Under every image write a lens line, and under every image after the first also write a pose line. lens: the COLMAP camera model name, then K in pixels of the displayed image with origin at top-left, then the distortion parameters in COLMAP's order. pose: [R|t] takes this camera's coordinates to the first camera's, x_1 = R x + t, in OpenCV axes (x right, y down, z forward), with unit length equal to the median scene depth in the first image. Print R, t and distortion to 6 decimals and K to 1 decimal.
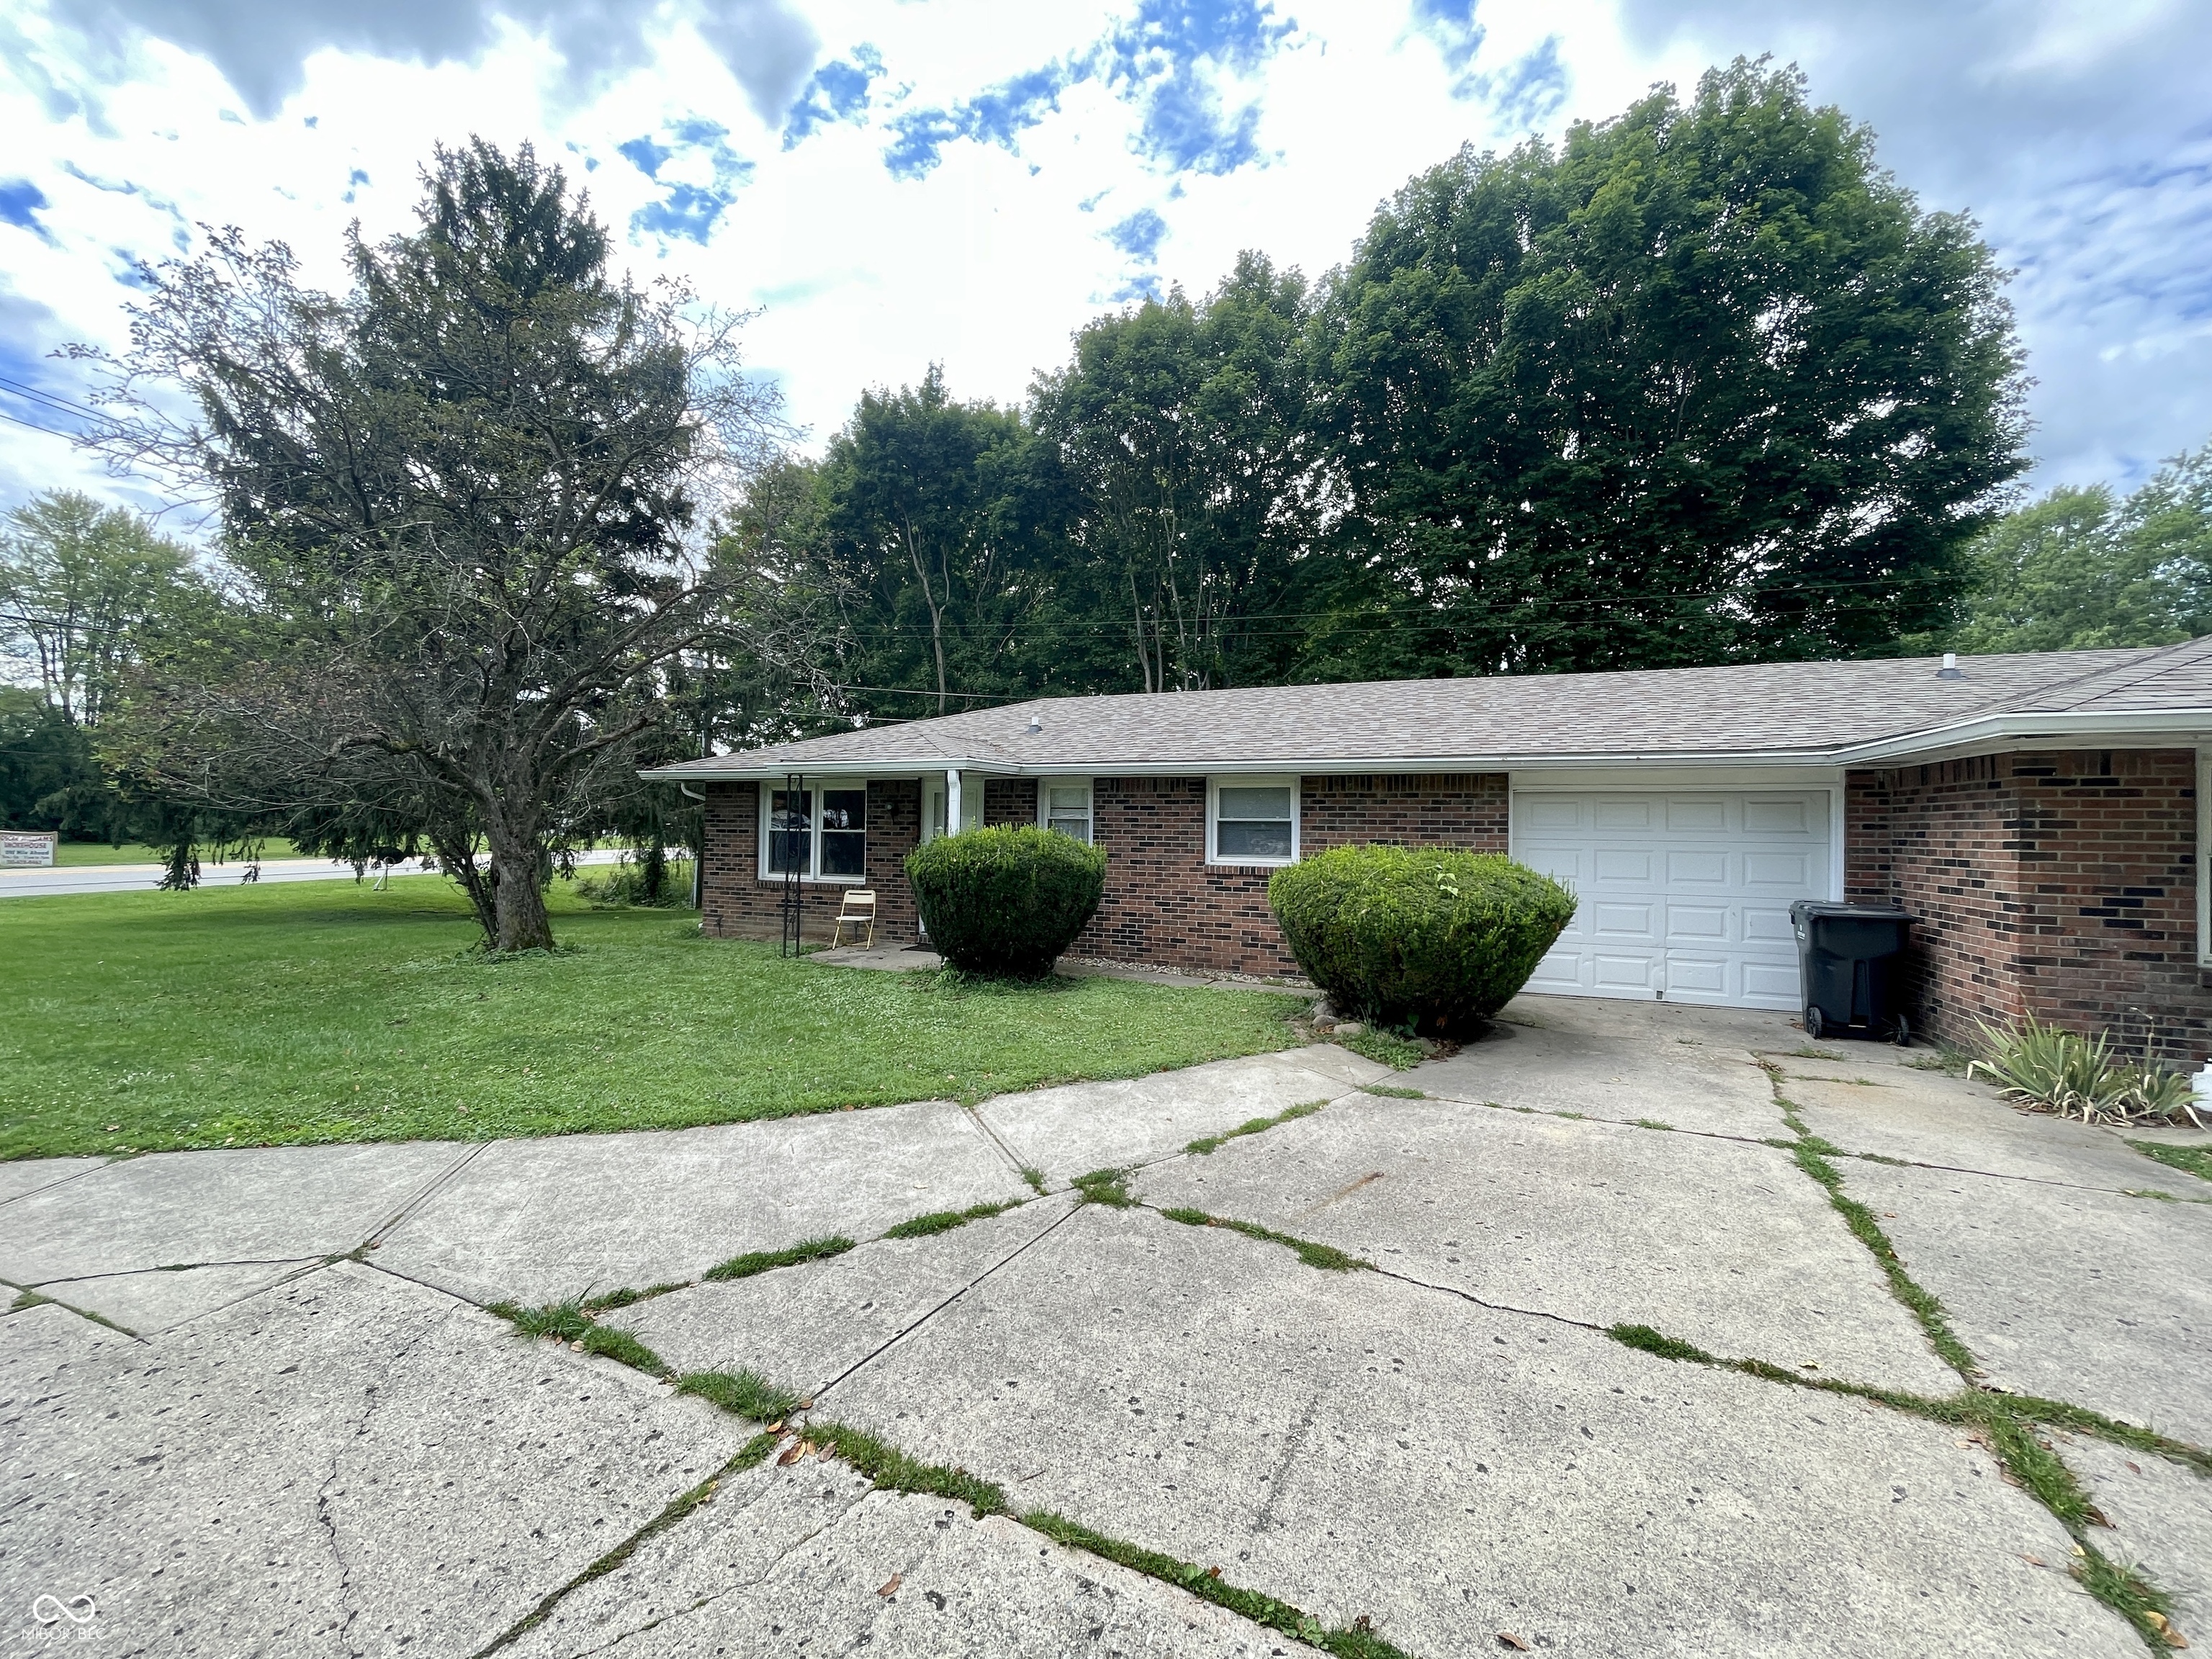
lens RADIAL K [[896.3, 0, 1102.1], [0, 896.3, 816.2], [0, 0, 1]] dist [0.000503, -0.000197]
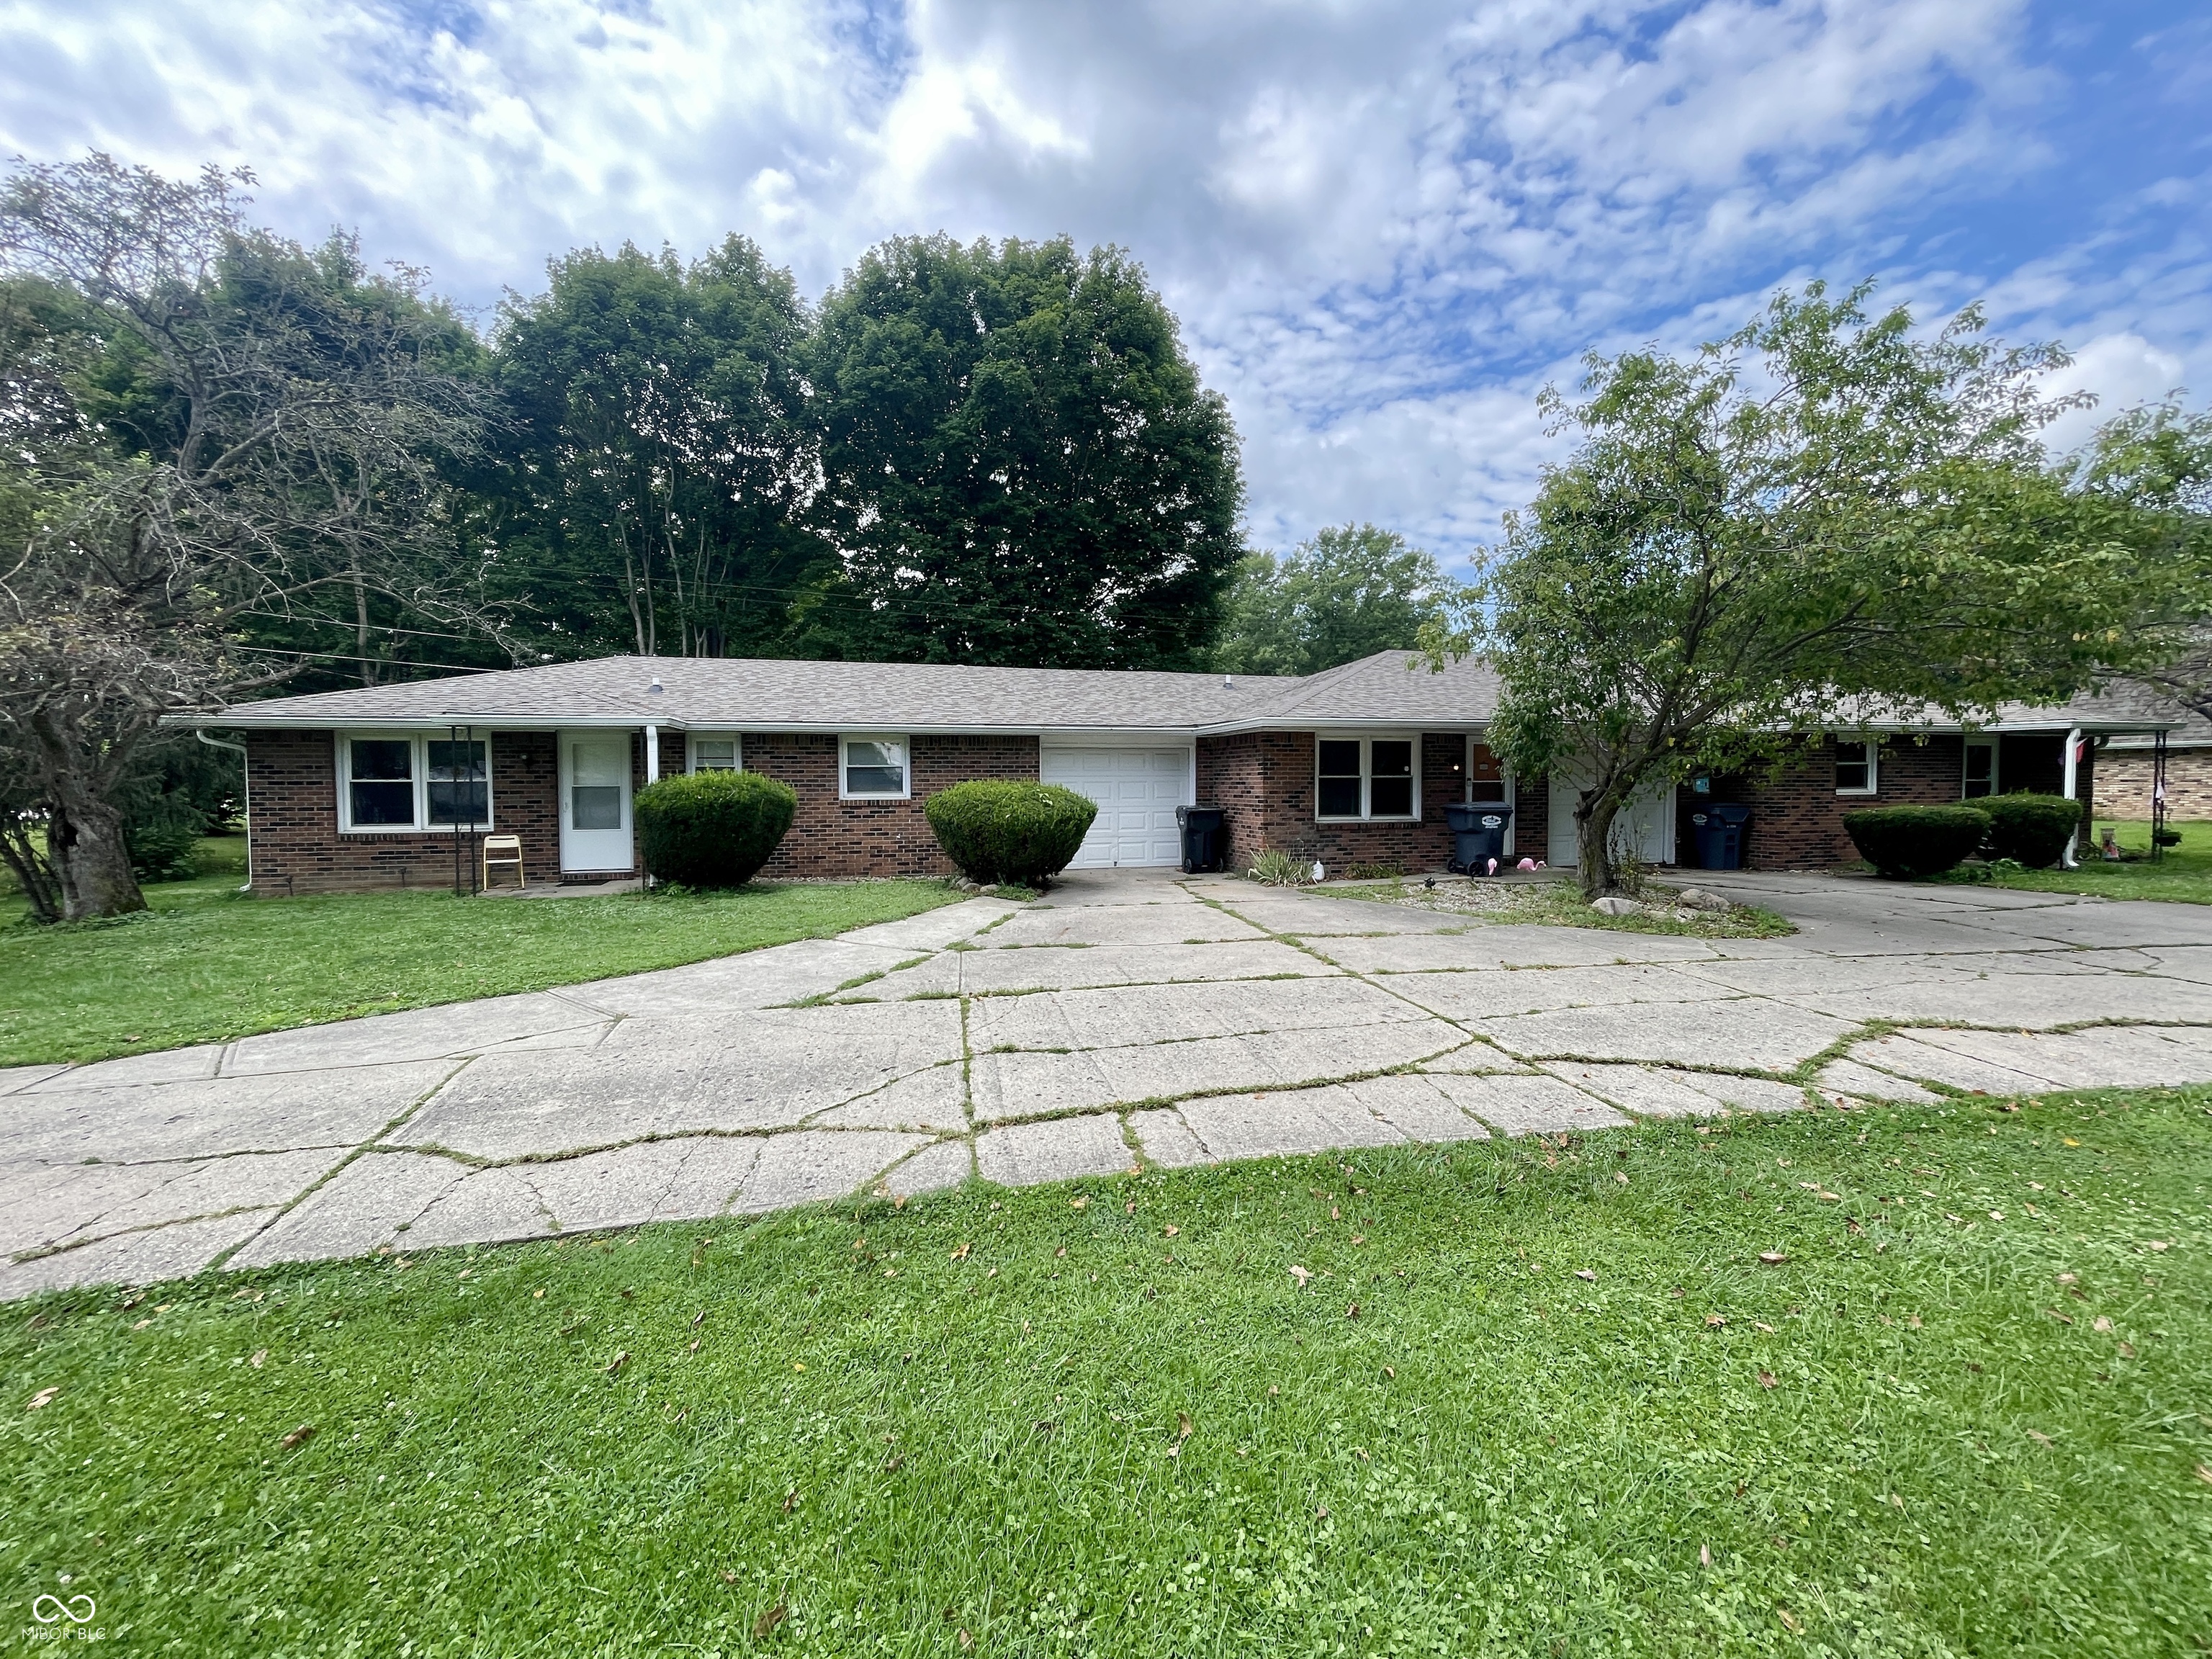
lens RADIAL K [[896.3, 0, 1105.9], [0, 896.3, 827.1], [0, 0, 1]] dist [0.000503, -0.000197]
pose [[0.788176, -0.048013, 0.613574, -0.332545], [0.007671, 0.997641, 0.068212, 0.005174], [-0.615402, -0.049057, 0.786685, -0.262016]]
